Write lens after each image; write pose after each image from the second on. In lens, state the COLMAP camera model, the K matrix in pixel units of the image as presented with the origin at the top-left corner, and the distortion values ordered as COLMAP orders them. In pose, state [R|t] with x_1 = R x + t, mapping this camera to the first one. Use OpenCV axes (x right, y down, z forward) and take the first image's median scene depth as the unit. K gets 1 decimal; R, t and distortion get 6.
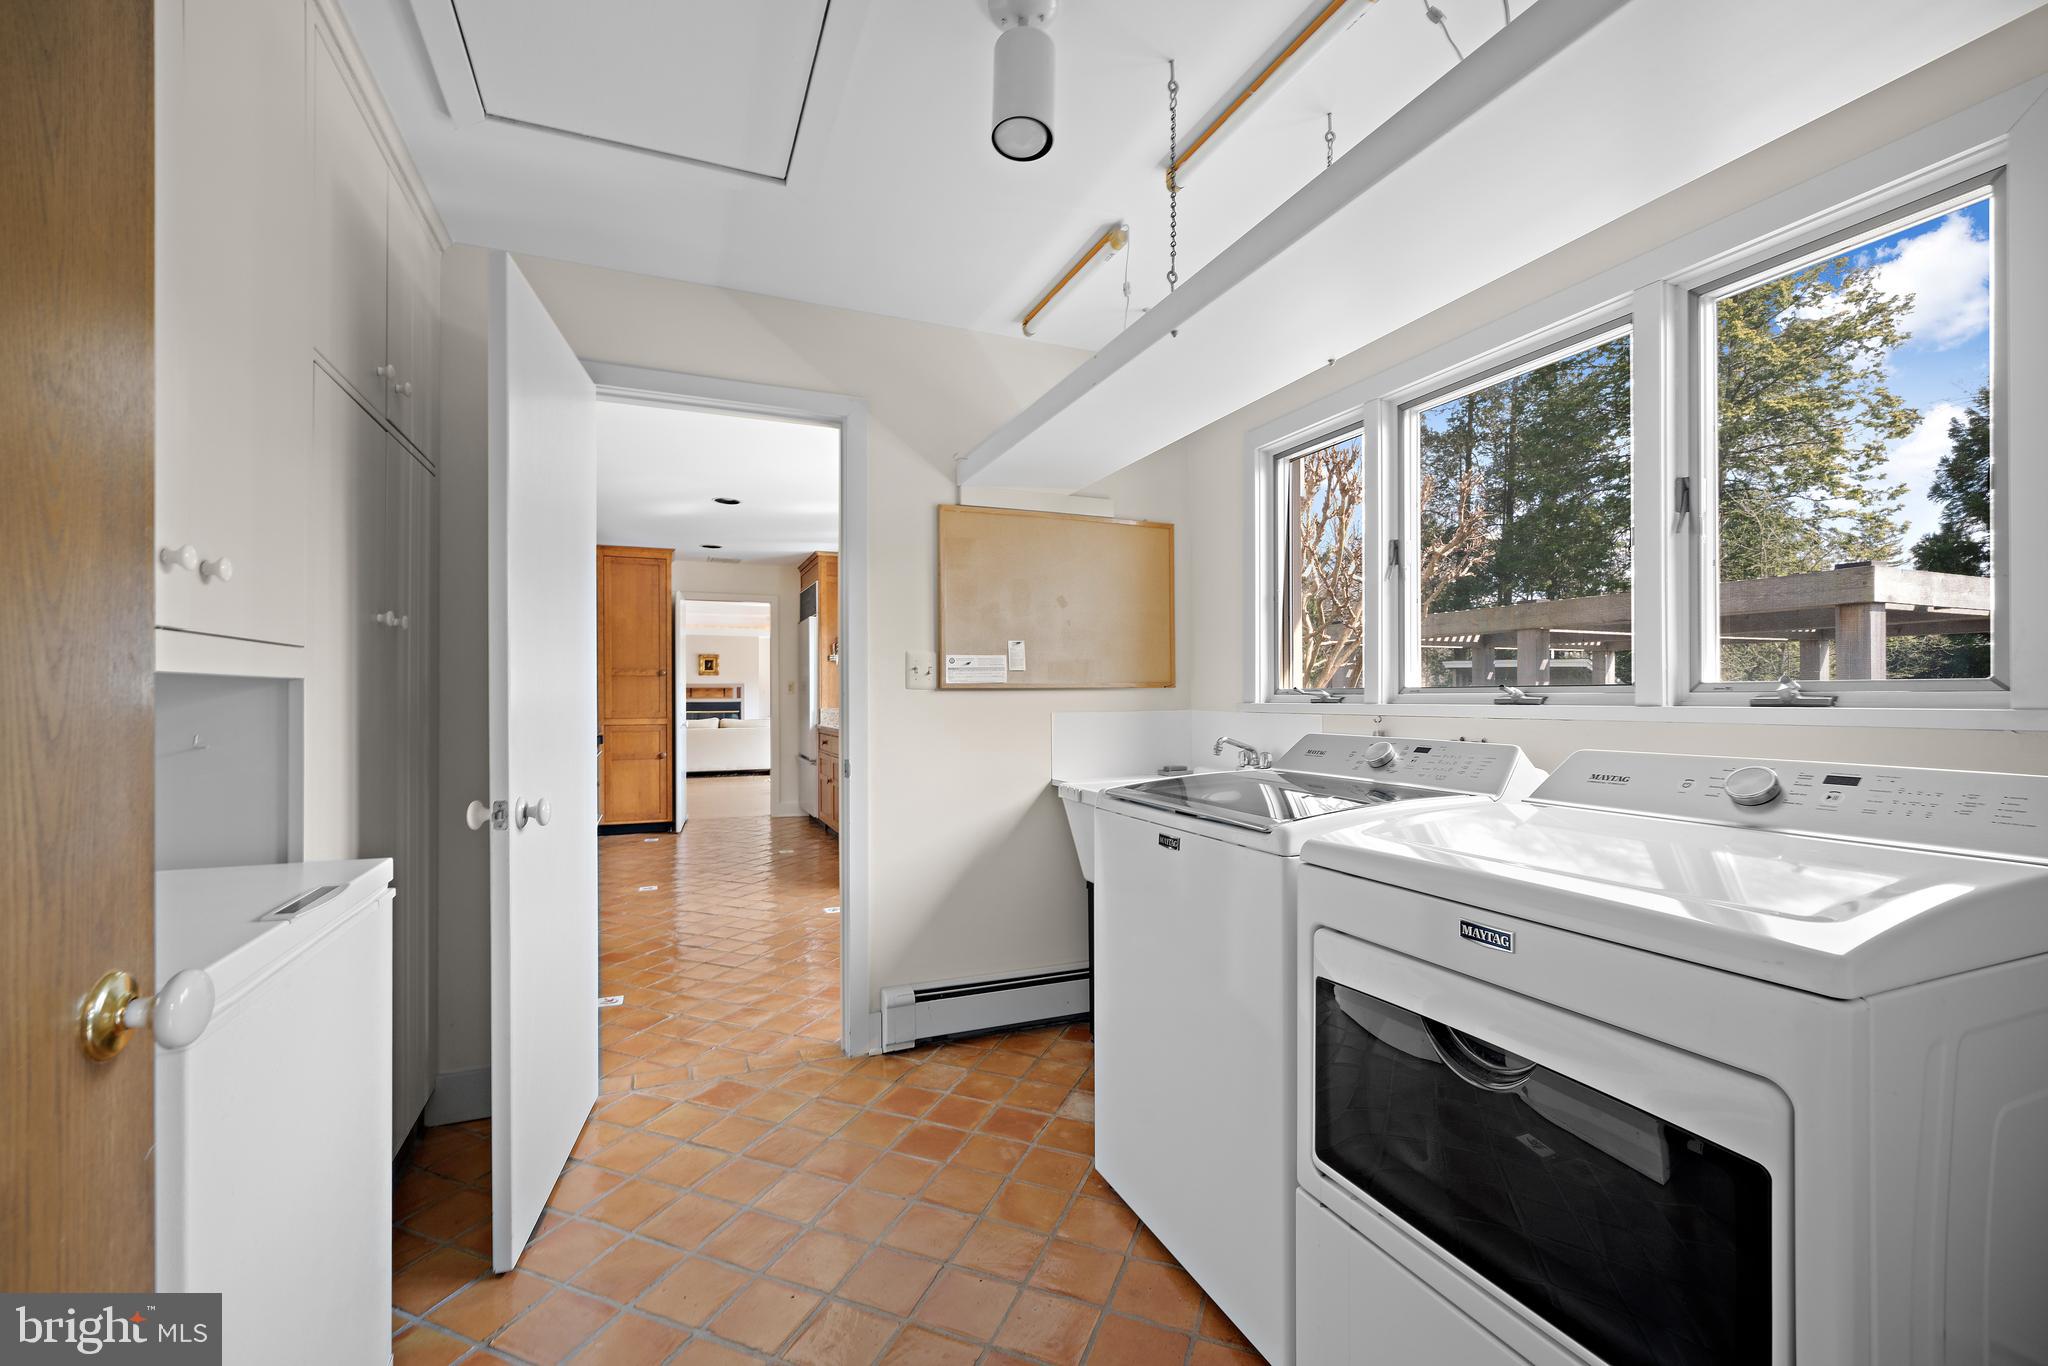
lens RADIAL K [[849.8, 0, 1013.2], [0, 849.8, 694.5], [0, 0, 1]] dist [-0.001321, 0.000008]
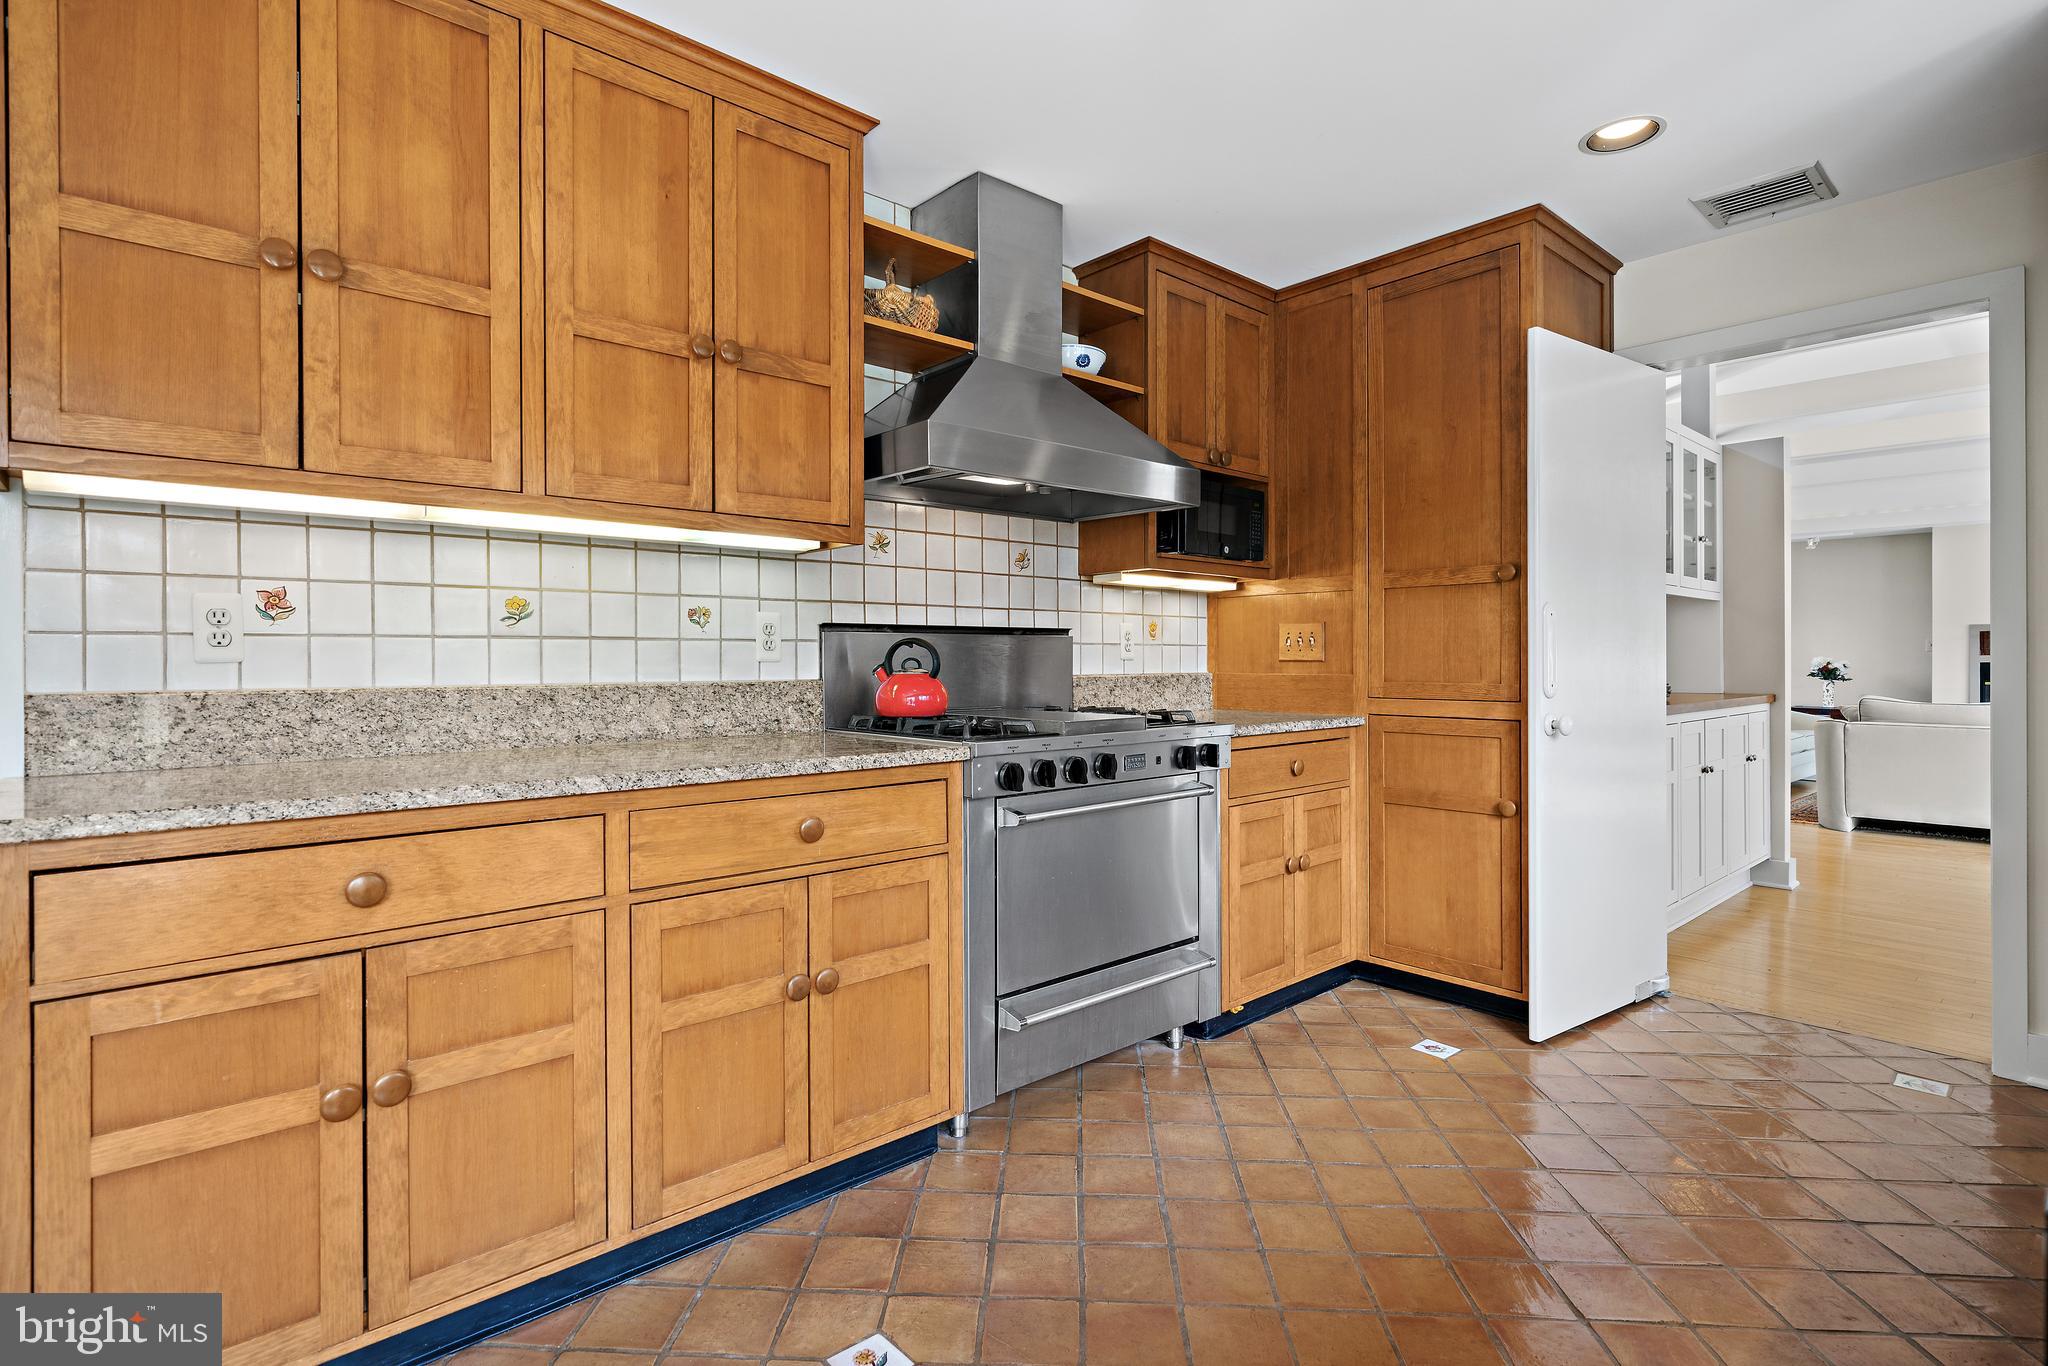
lens RADIAL K [[989.5, 0, 1011.0], [0, 989.5, 663.4], [0, 0, 1]] dist [-0.000391, 0.000314]
pose [[0.322083, 0.006130, -0.946692, -0.083733], [0.003062, 0.999967, 0.007516, 0.007229], [0.946707, -0.005320, 0.322053, 0.609325]]
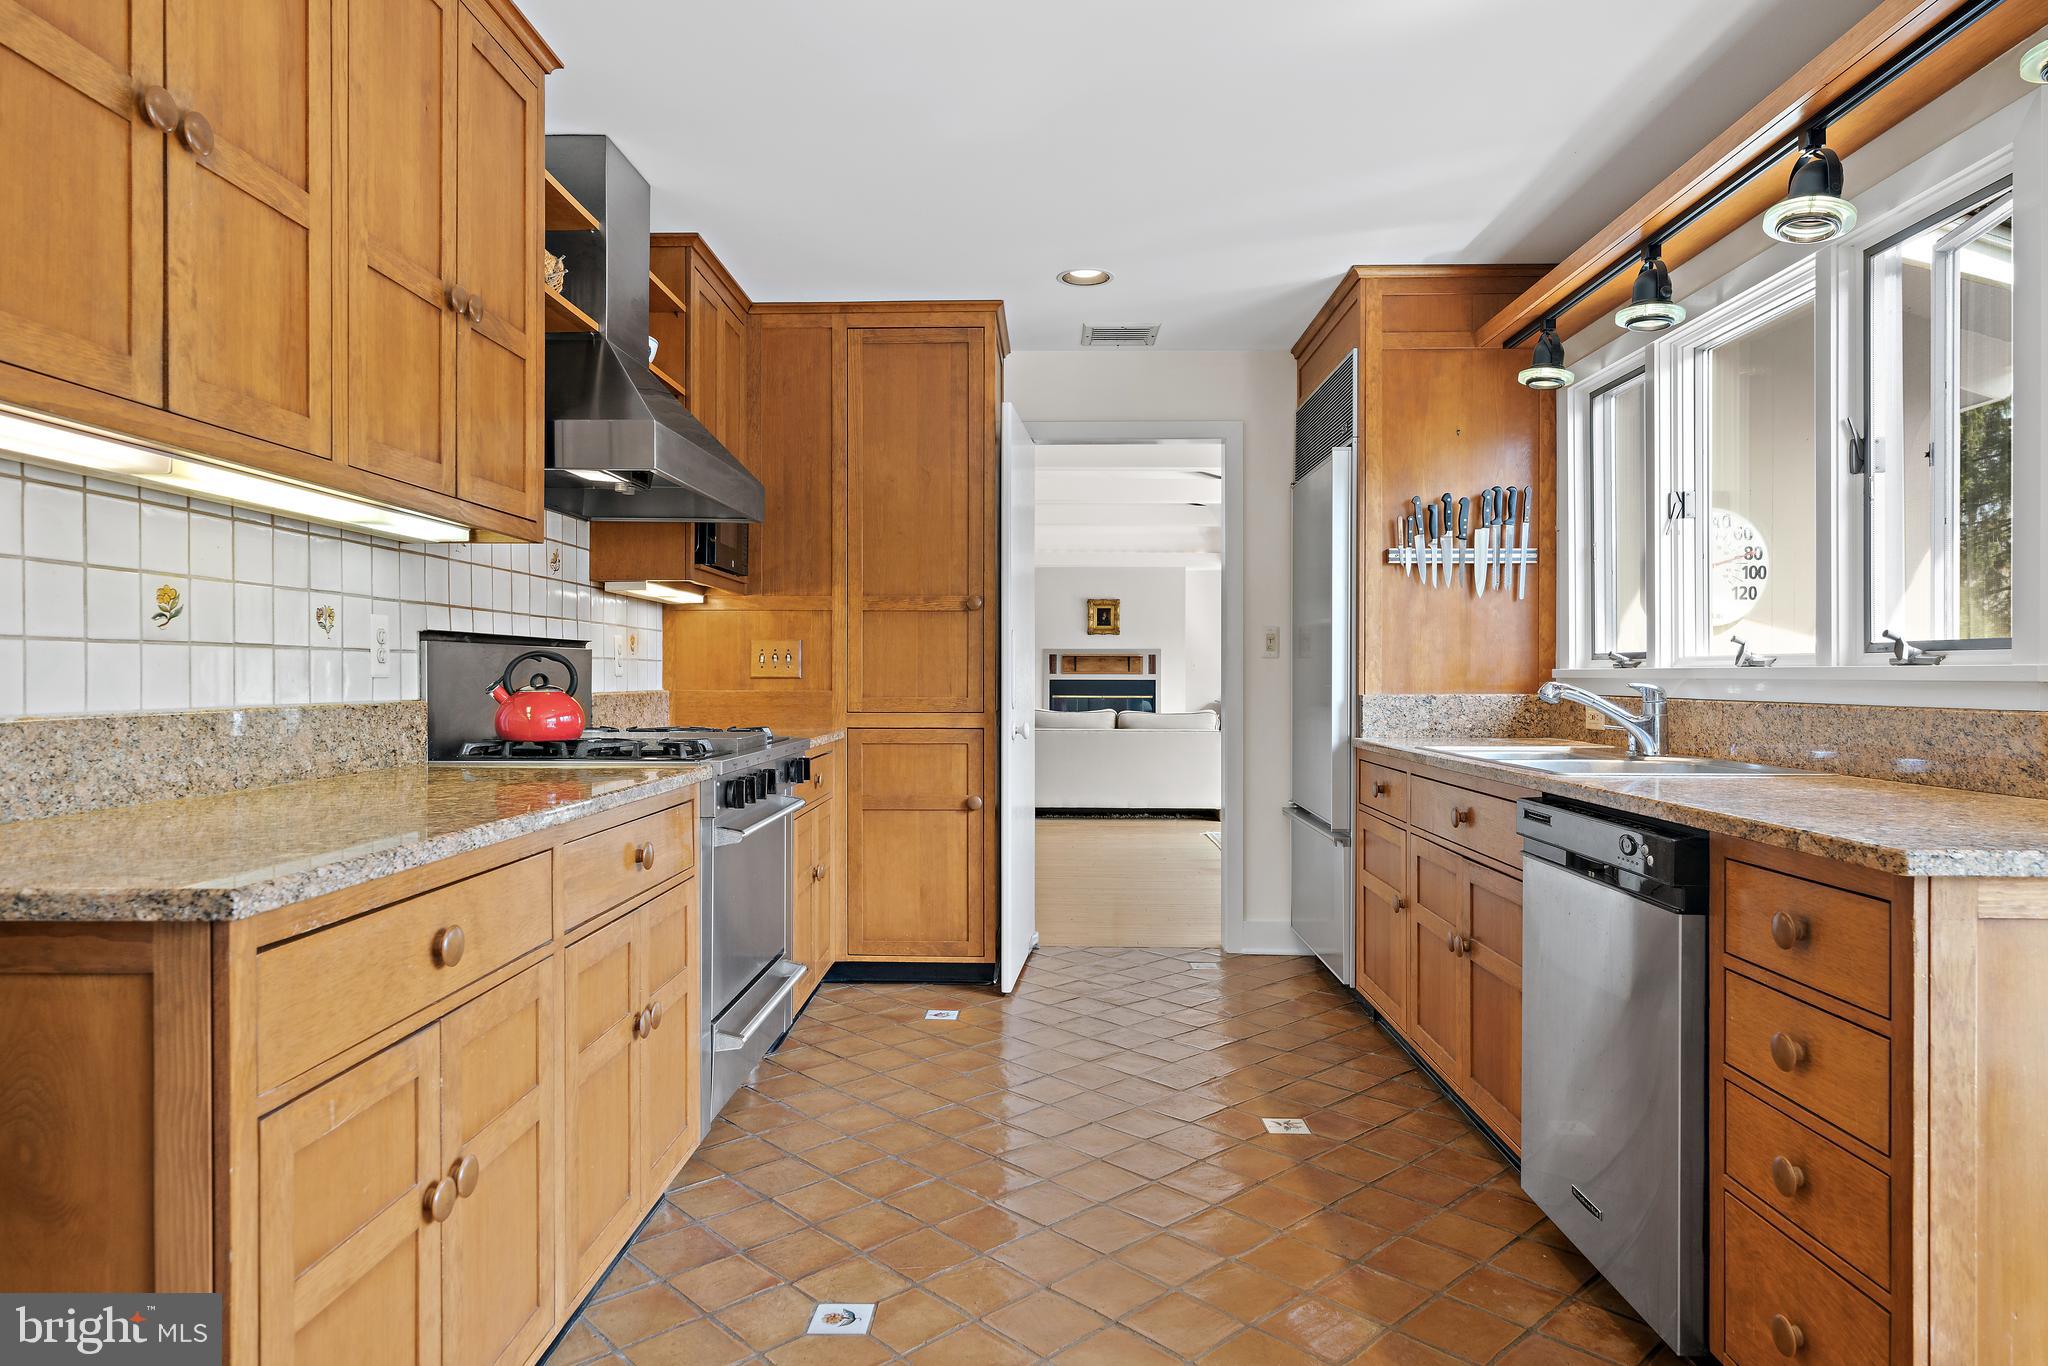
lens RADIAL K [[1226.6, 0, 1024.0], [0, 1226.6, 683.0], [0, 0, 1]] dist [0.002700, 0.000038]
pose [[0.914307, 0.007089, -0.404961, -0.134350], [-0.003654, 0.999950, 0.009255, 0.006720], [0.405006, -0.006982, 0.914287, 0.418766]]
